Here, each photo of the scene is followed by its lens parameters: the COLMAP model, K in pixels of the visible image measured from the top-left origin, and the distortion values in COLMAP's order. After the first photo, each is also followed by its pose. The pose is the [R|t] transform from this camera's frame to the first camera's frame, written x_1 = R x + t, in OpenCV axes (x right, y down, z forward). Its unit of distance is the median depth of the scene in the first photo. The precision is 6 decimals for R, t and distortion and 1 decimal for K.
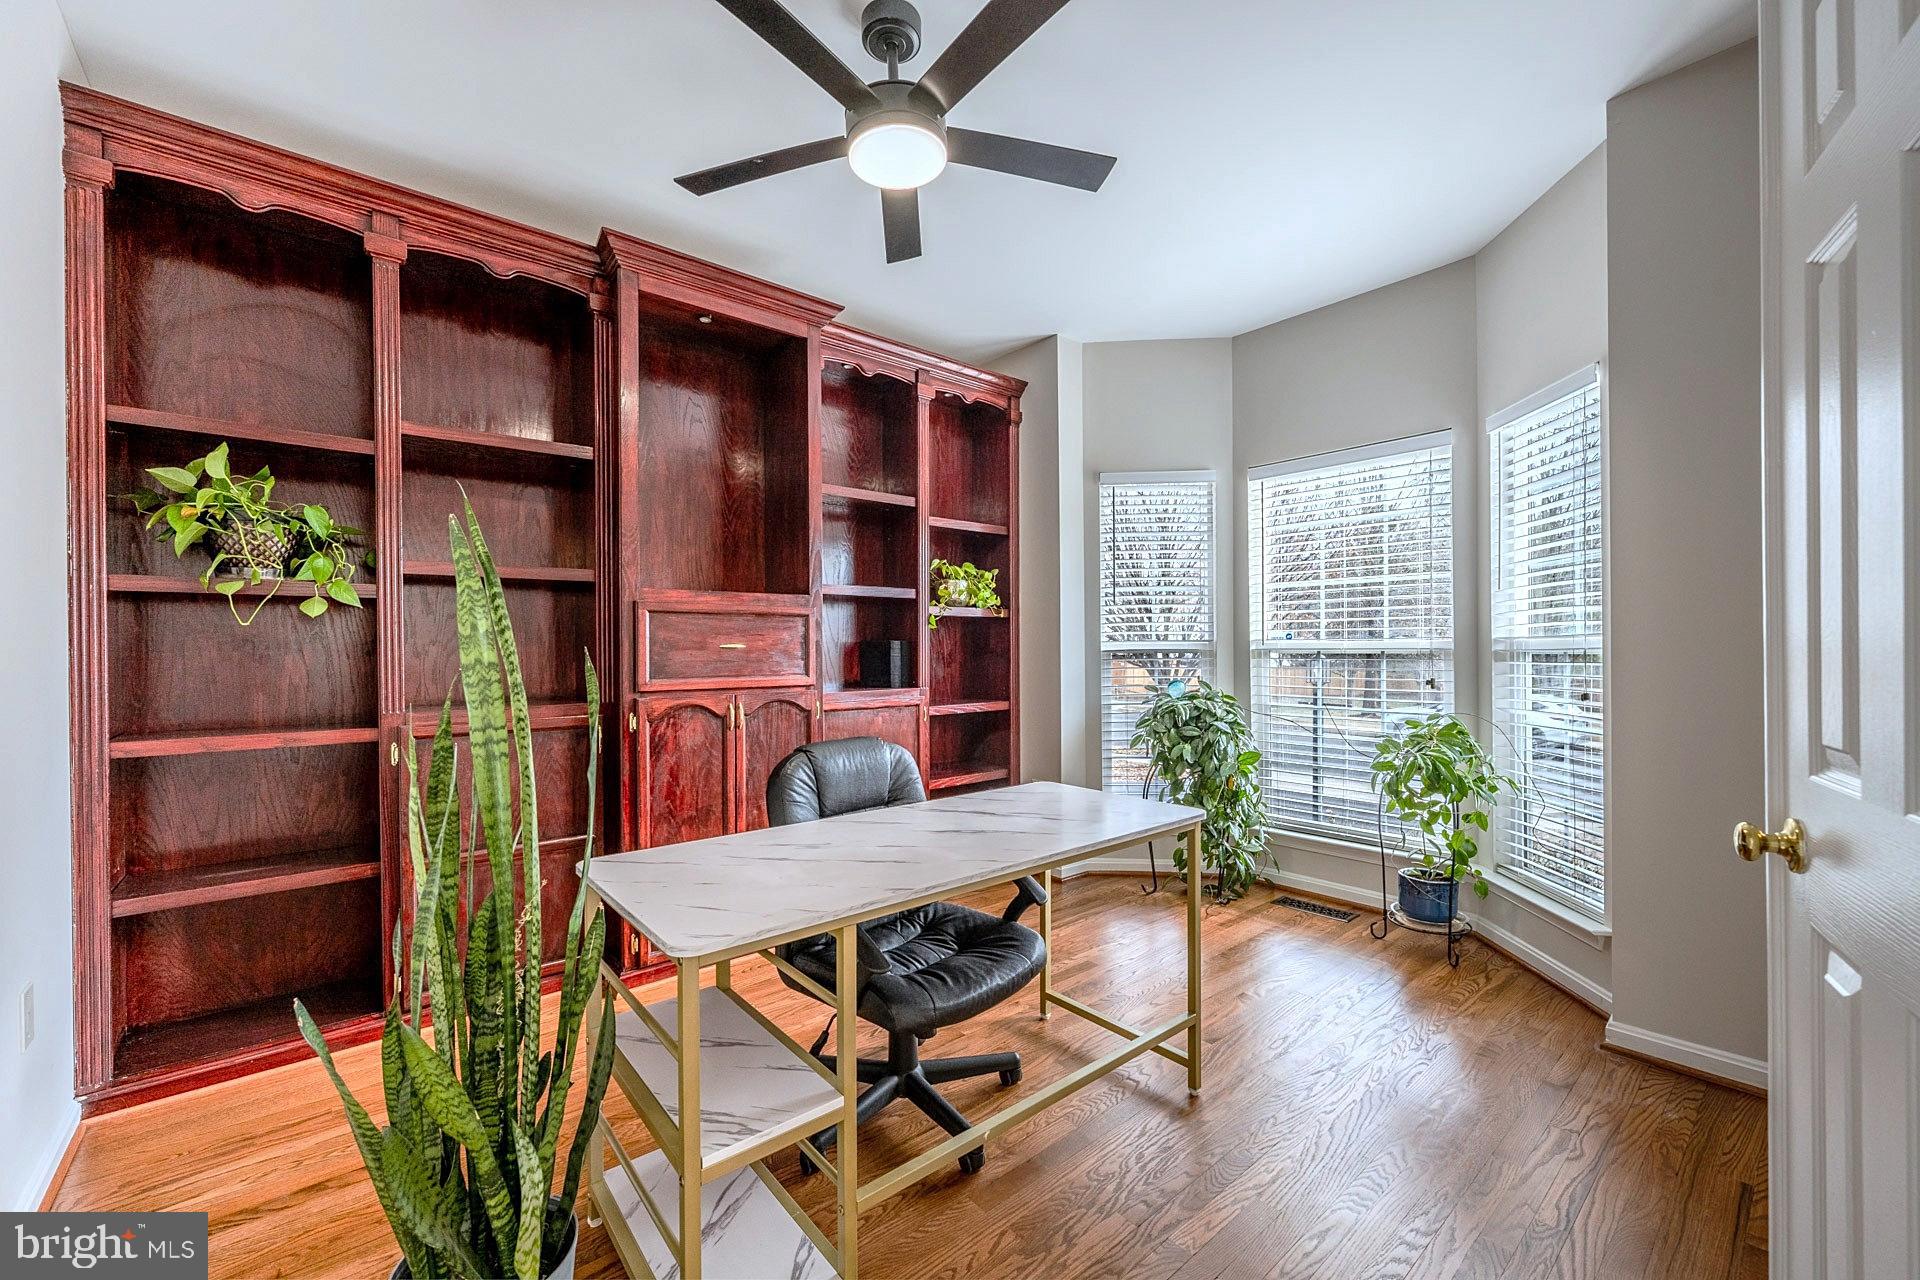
lens RADIAL K [[763.1, 0, 956.5], [0, 763.1, 646.4], [0, 0, 1]] dist [-0.008908, 0.000618]
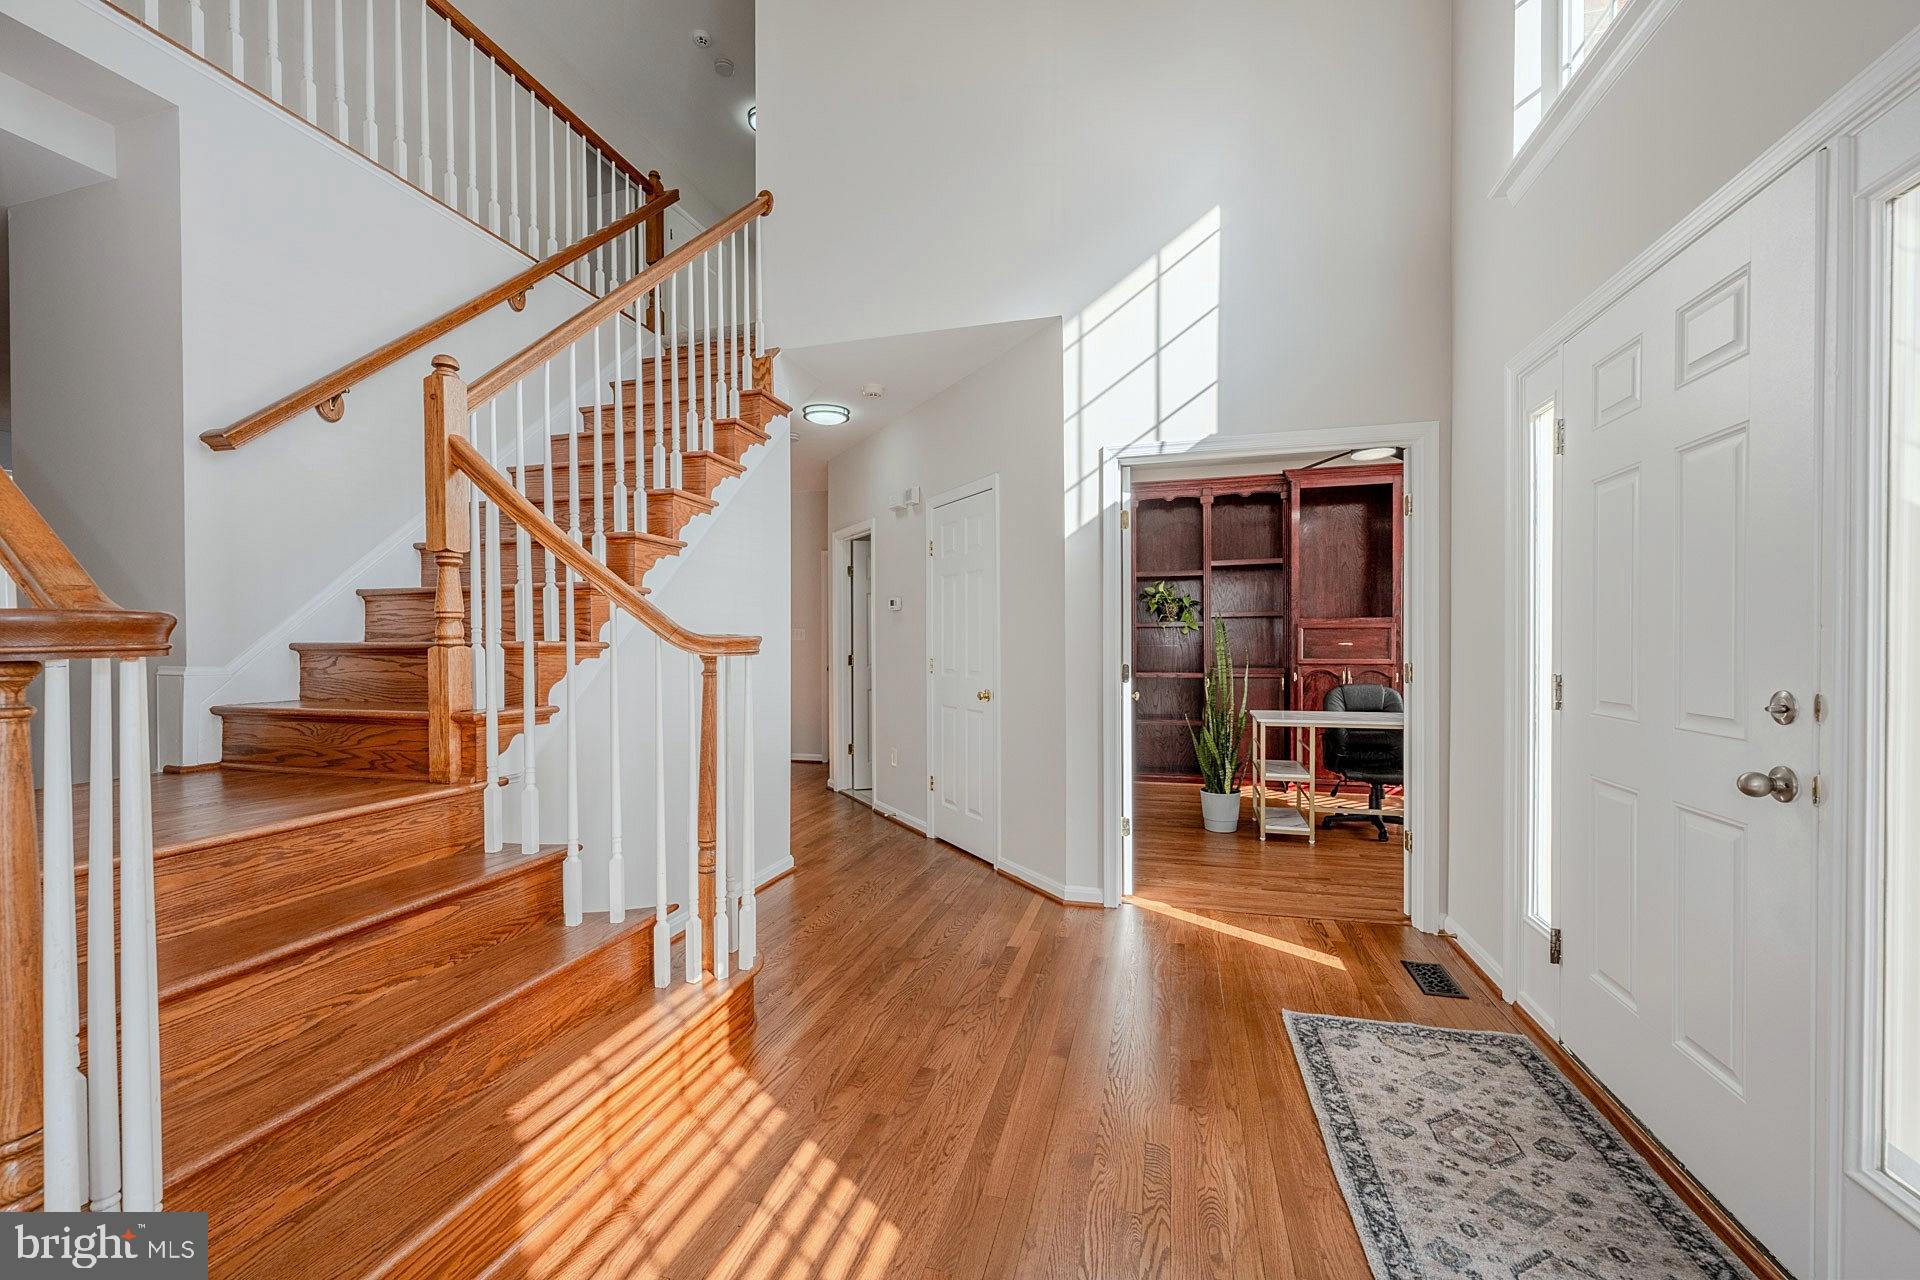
lens RADIAL K [[763.1, 0, 953.8], [0, 763.1, 650.0], [0, 0, 1]] dist [-0.008908, 0.000618]
pose [[0.553622, 0.013488, -0.832659, 1.003392], [-0.000854, 0.999878, 0.015629, -0.017784], [0.832767, -0.007941, 0.553566, -1.242188]]
